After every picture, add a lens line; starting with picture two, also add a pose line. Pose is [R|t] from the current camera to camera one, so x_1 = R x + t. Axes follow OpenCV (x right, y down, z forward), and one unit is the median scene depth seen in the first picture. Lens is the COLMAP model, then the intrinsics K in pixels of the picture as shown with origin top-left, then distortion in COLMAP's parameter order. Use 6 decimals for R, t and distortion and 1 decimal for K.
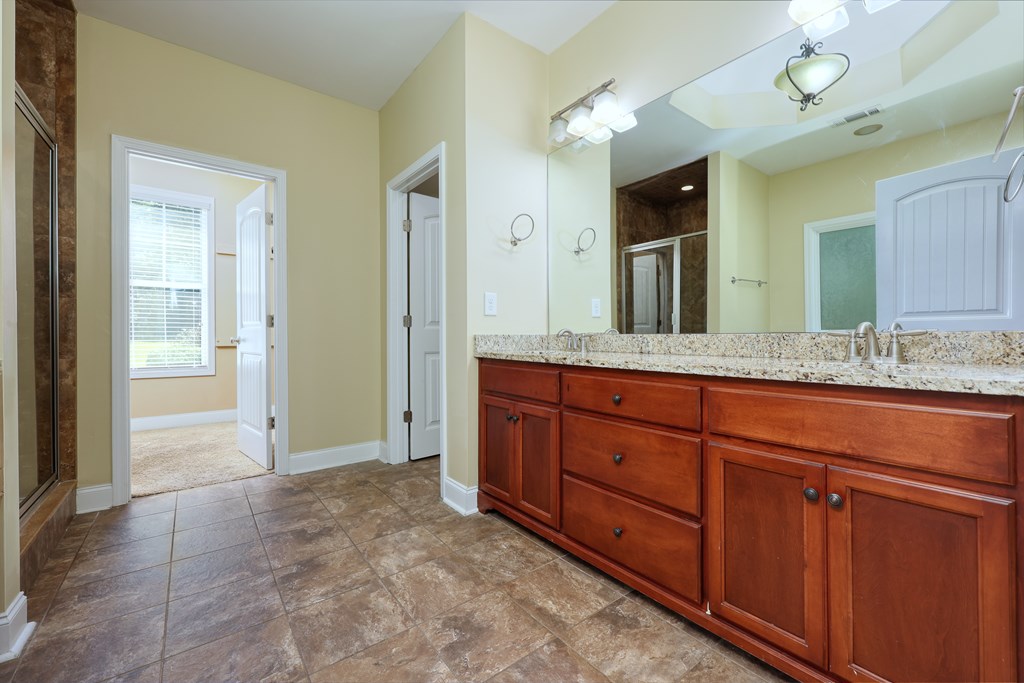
lens RADIAL K [[398.3, 0, 512.4], [0, 398.3, 336.5], [0, 0, 1]] dist [-0.007120, -0.000829]
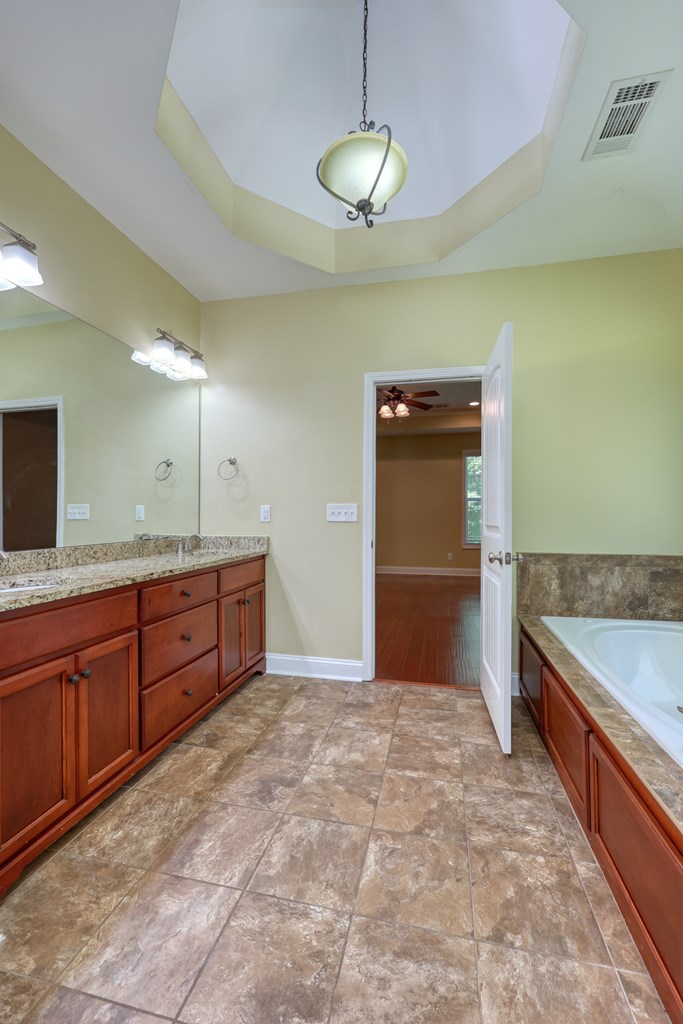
lens RADIAL K [[414.7, 0, 340.6], [0, 414.7, 518.4], [0, 0, 1]] dist [-0.002926, -0.000310]
pose [[-0.610035, 0.003797, 0.792365, -1.048679], [0.012906, 0.999903, 0.005145, -0.090411], [-0.792269, 0.013365, -0.610025, 1.303603]]
